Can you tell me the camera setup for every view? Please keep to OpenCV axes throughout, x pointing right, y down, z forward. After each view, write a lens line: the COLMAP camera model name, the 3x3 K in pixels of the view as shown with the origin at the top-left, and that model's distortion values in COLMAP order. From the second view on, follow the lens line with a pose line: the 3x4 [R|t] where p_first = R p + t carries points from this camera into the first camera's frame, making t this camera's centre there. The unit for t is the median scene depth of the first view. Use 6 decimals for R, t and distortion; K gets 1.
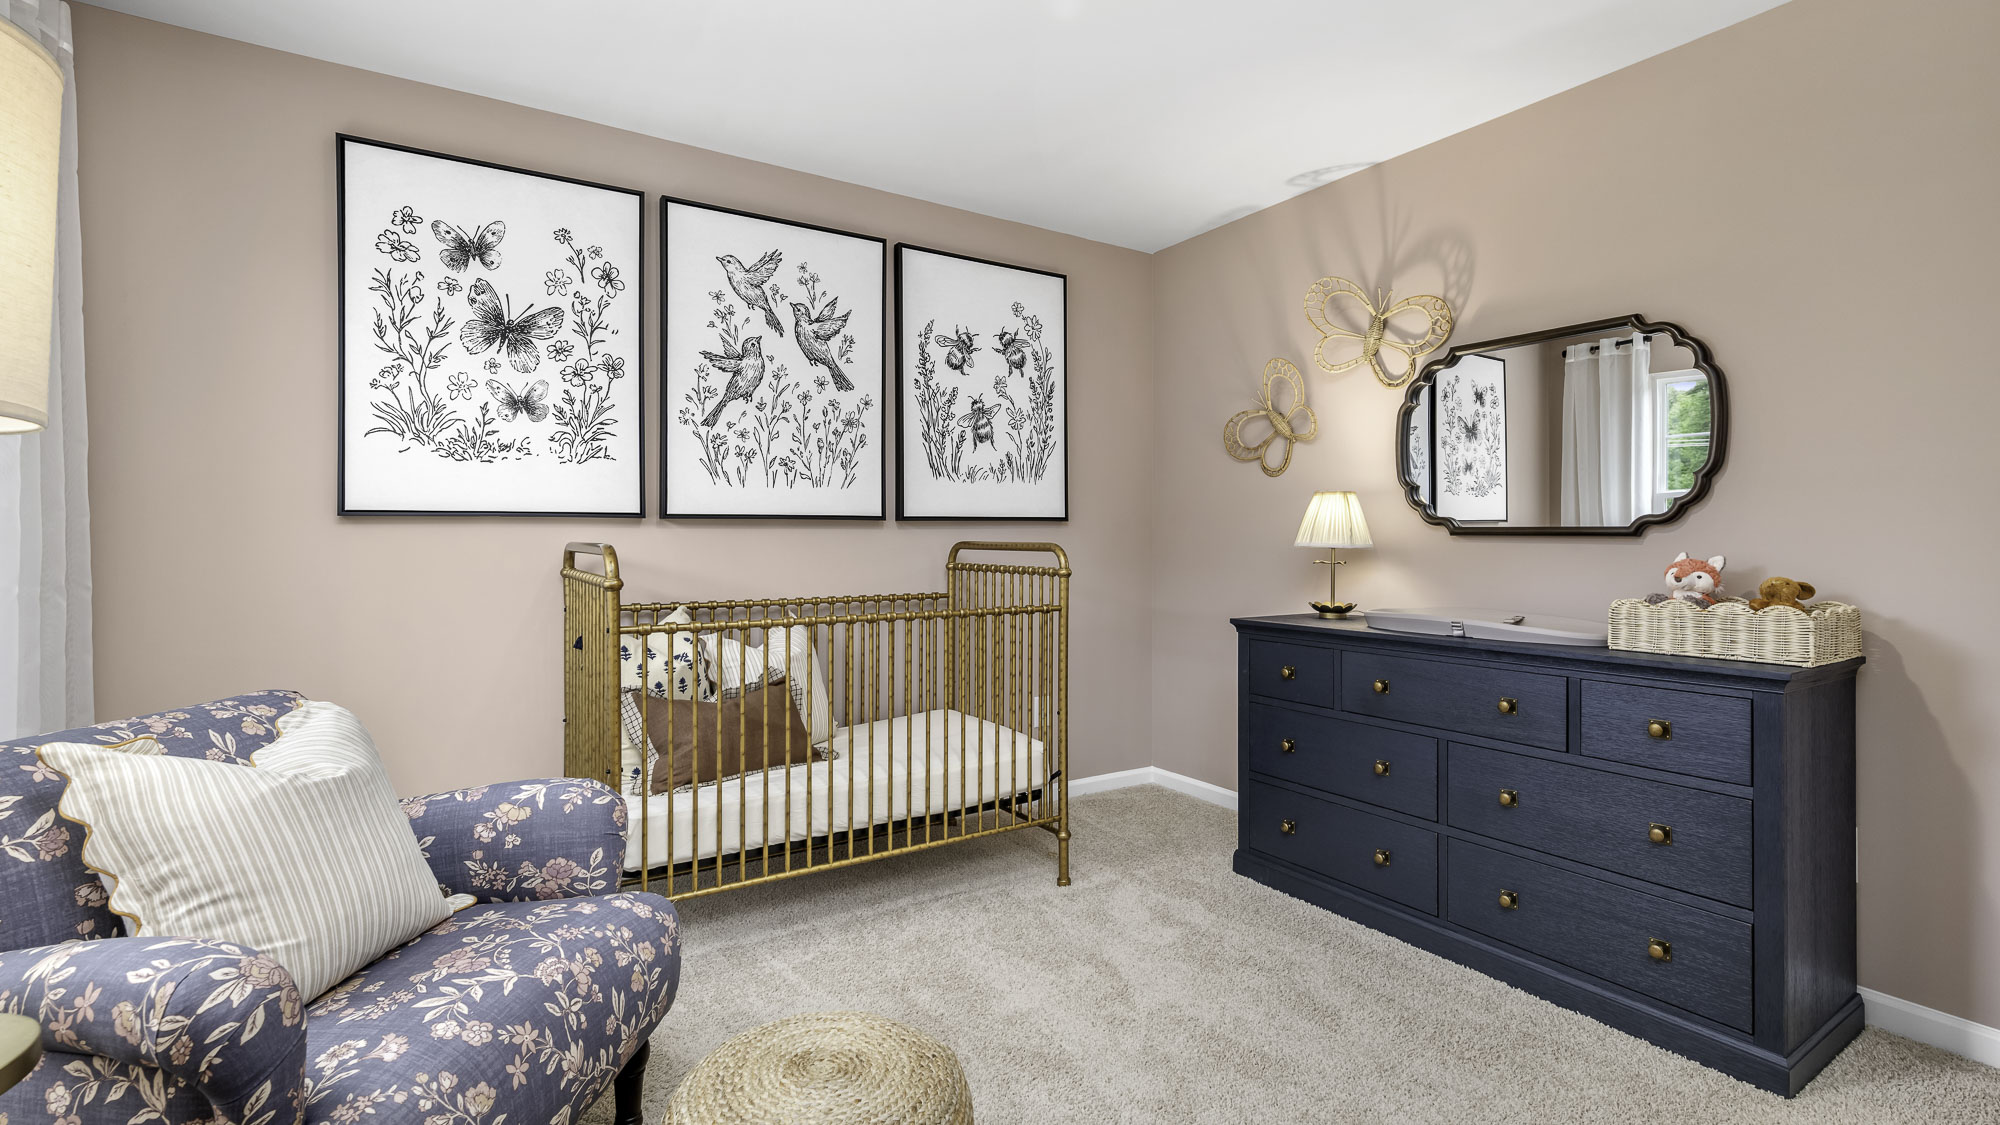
lens RADIAL K [[888.3, 0, 962.3], [0, 888.3, 532.2], [0, 0, 1]] dist [-0.006184, -0.004463]
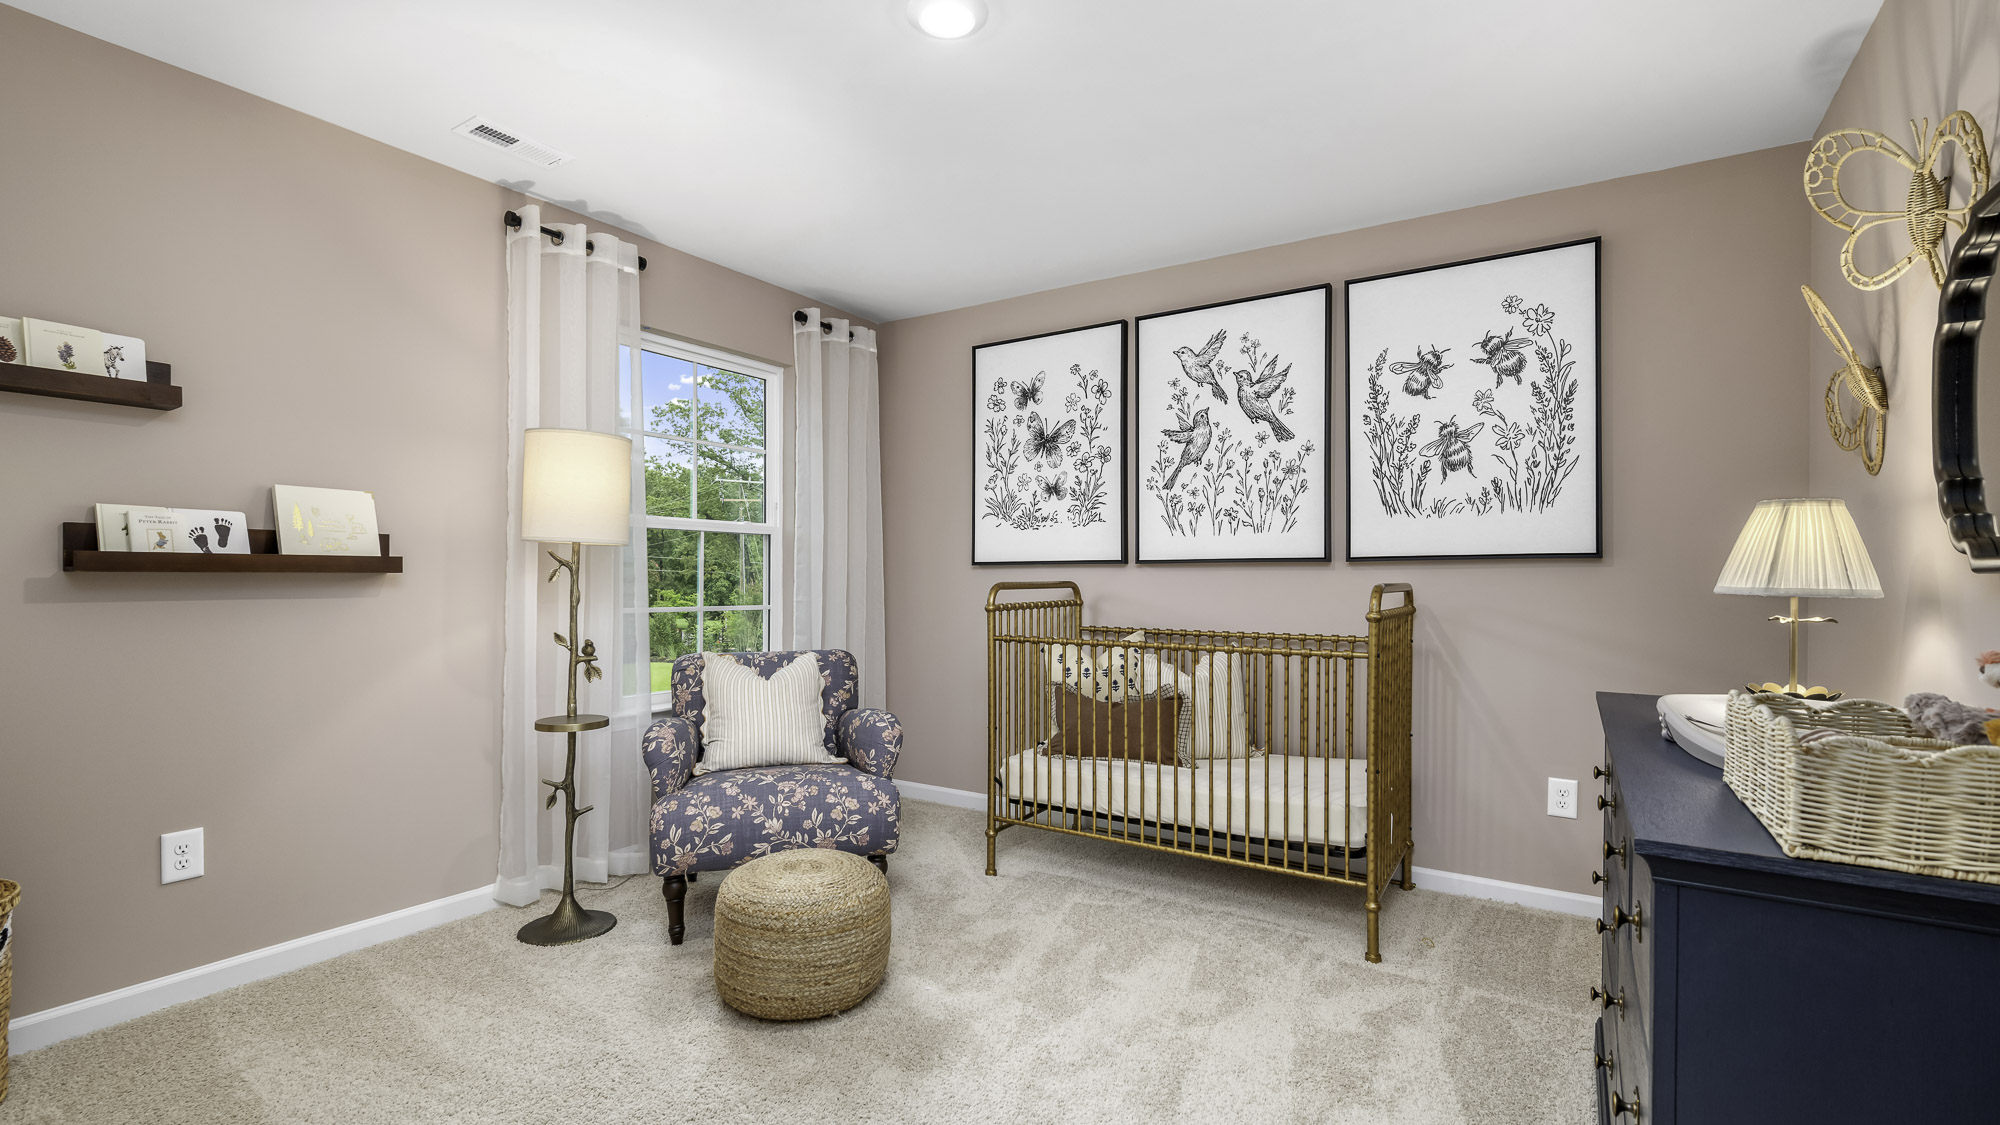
lens RADIAL K [[888.3, 0, 992.6], [0, 888.3, 569.2], [0, 0, 1]] dist [-0.006184, -0.004463]
pose [[0.408280, -0.003251, -0.912851, 0.729077], [0.009953, 0.999950, 0.000890, -0.009719], [0.912802, -0.009449, 0.408292, 0.252670]]
